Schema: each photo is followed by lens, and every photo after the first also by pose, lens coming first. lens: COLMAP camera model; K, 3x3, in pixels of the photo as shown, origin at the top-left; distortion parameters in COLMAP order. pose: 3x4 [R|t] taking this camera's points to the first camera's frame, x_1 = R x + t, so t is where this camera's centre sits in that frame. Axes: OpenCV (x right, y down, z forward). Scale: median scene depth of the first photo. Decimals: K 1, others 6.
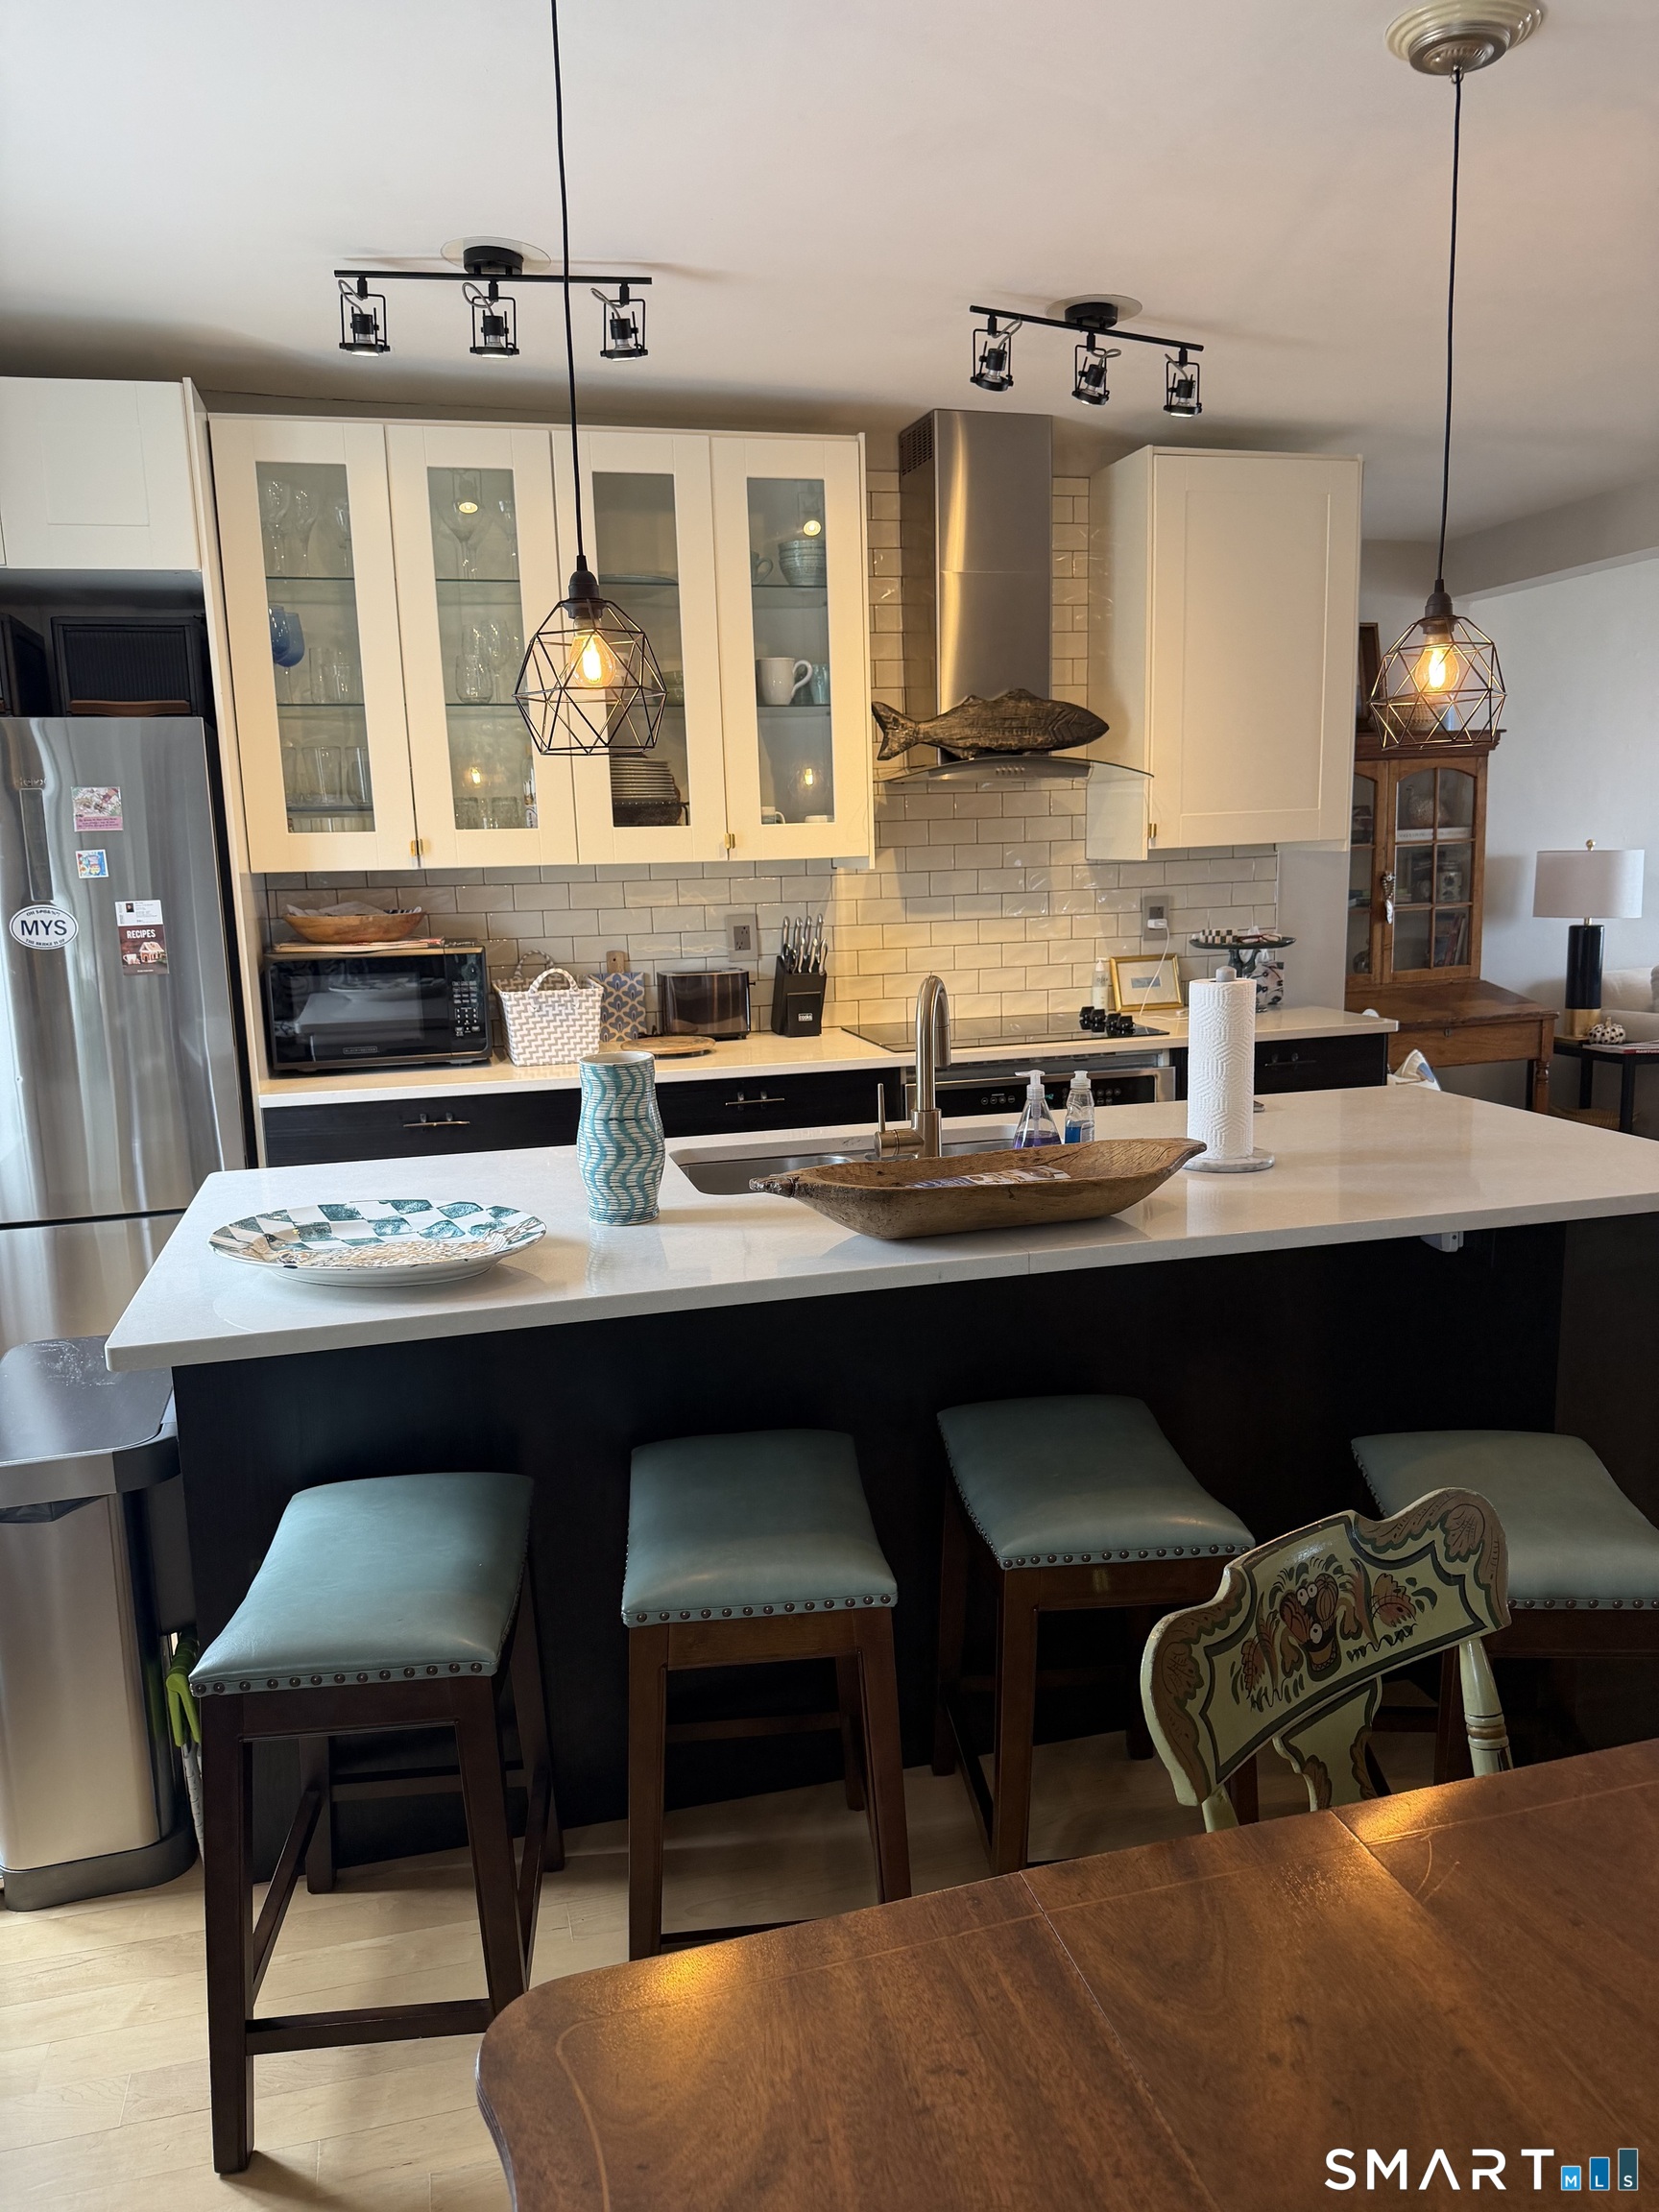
lens RADIAL K [[1557.6, 0, 838.2], [0, 1557.6, 1131.5], [0, 0, 1]] dist [0.041408, -0.056861]
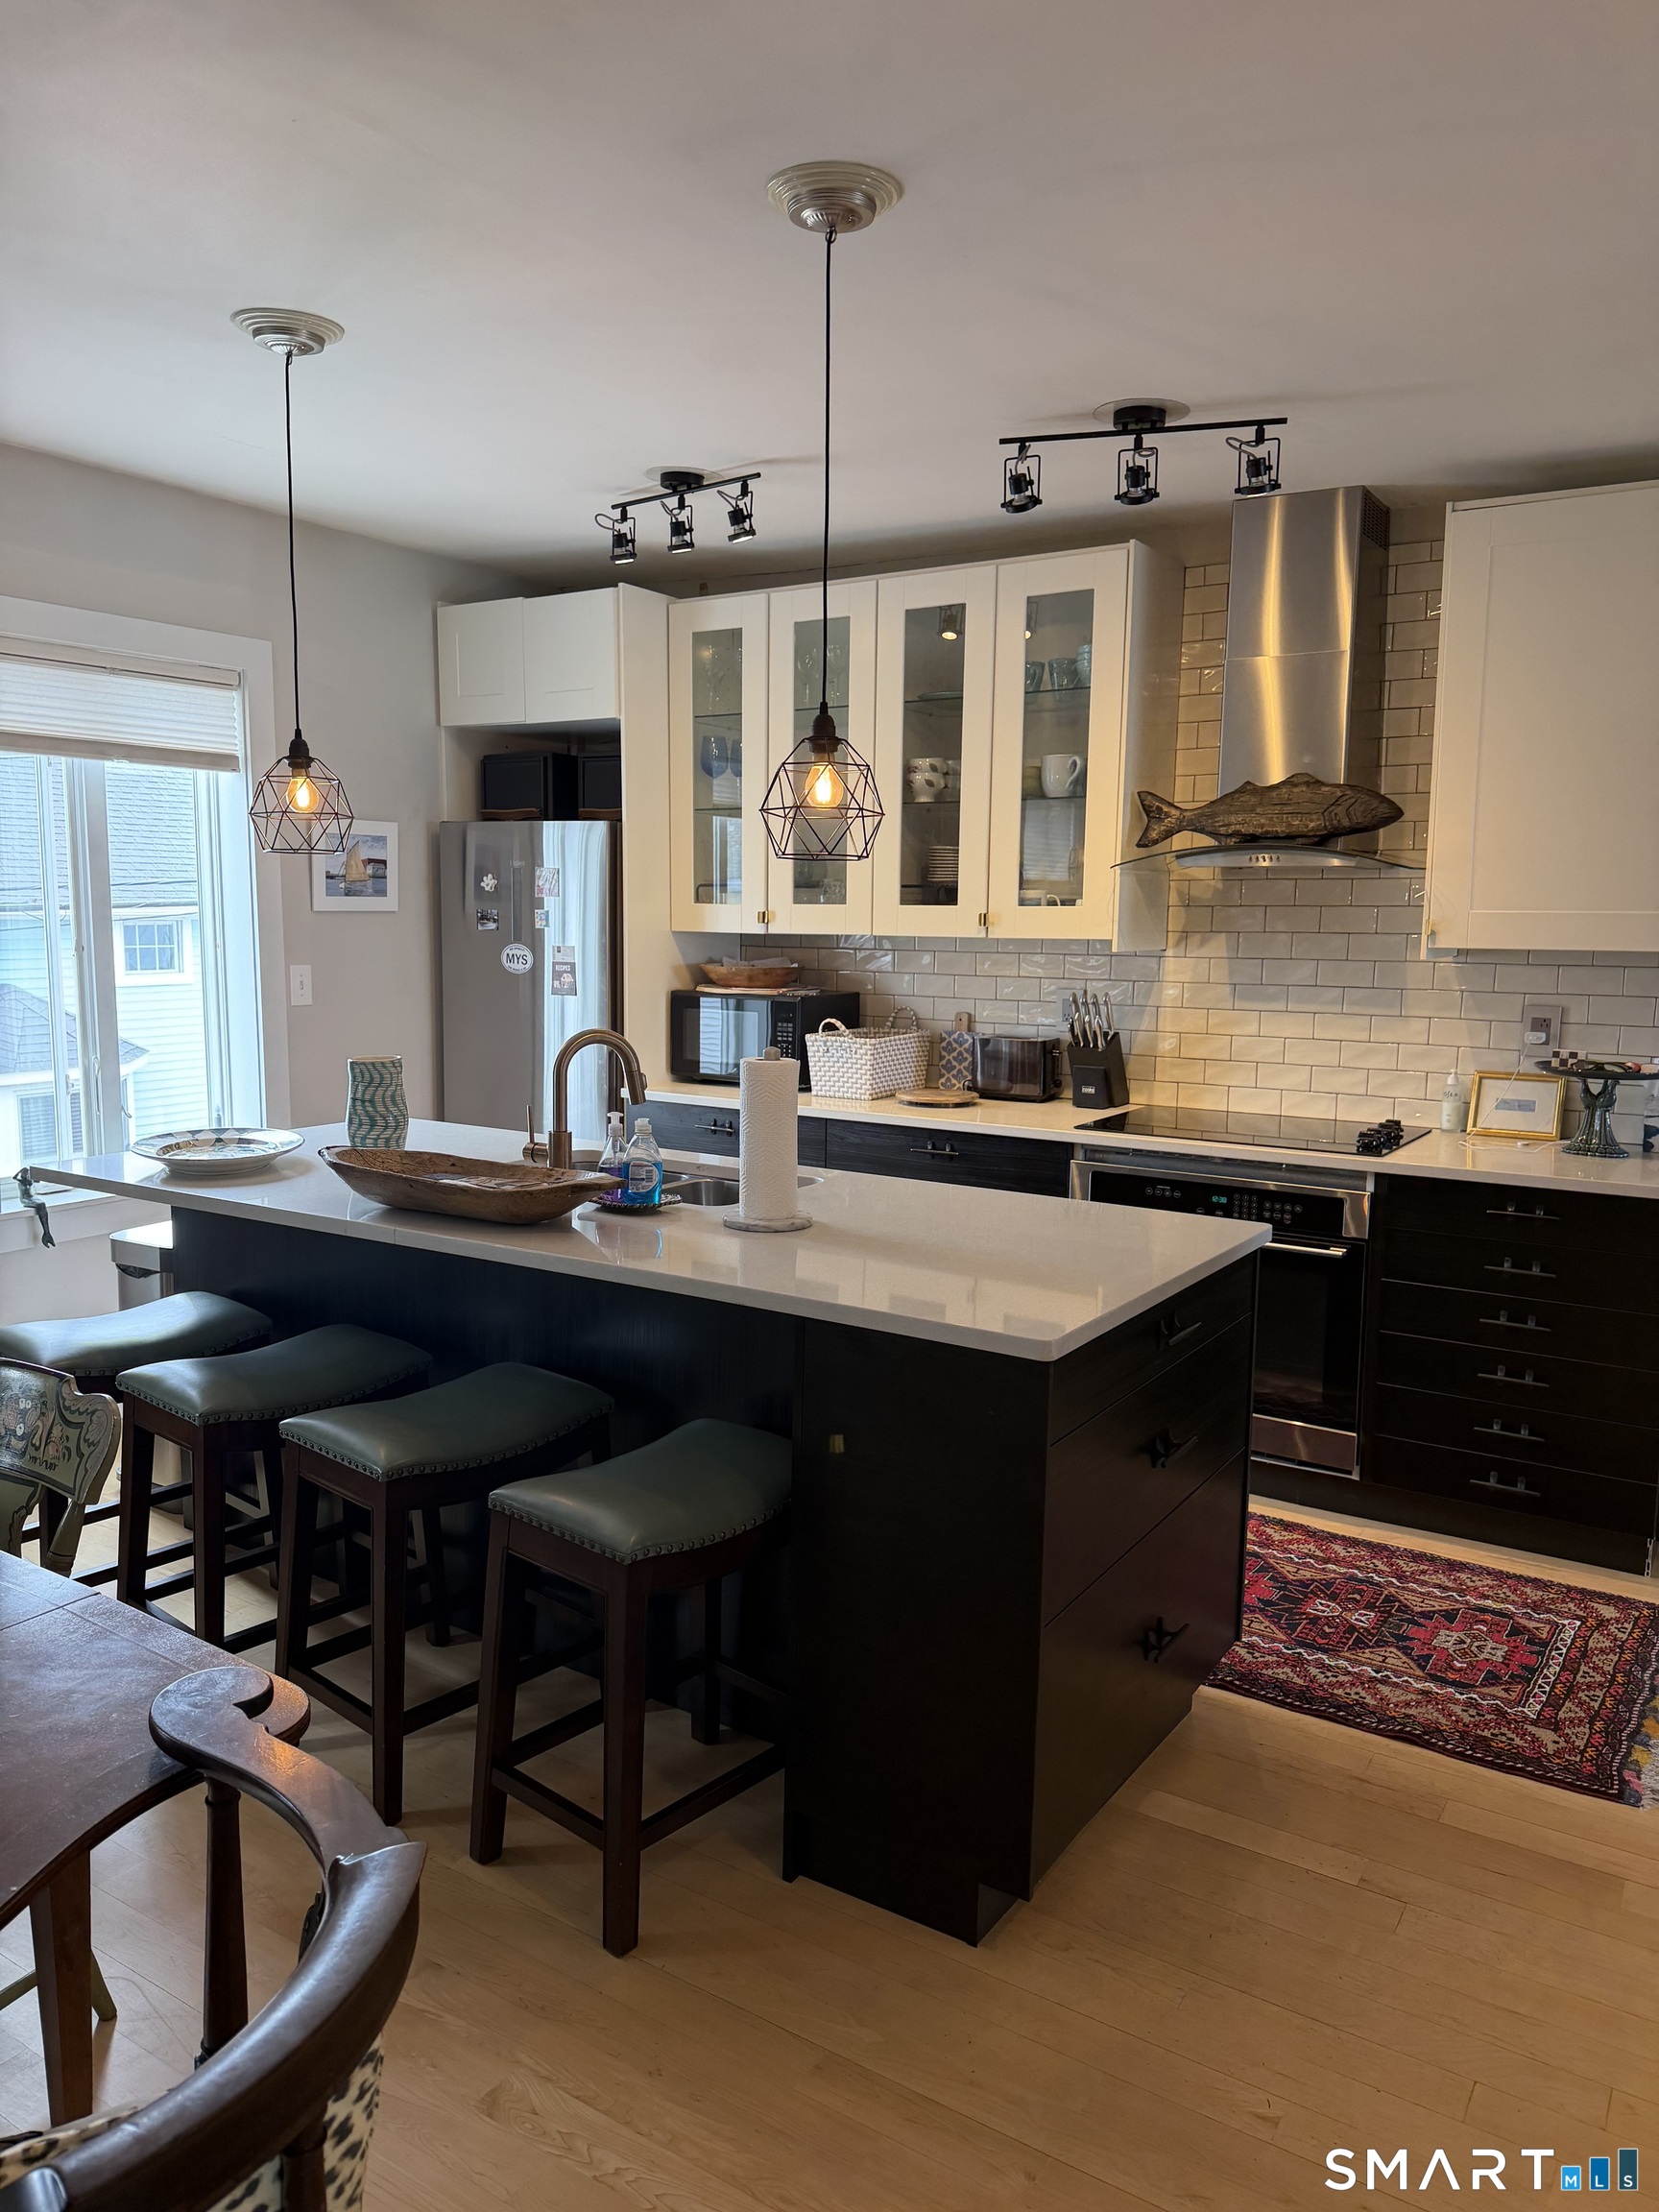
lens RADIAL K [[1557.6, 0, 831.8], [0, 1557.6, 1123.0], [0, 0, 1]] dist [0.041408, -0.056861]
pose [[0.673685, 0.134109, -0.726749, 0.905916], [-0.167308, 0.985541, 0.026773, -0.073346], [0.719831, 0.103555, 0.686382, 0.232895]]
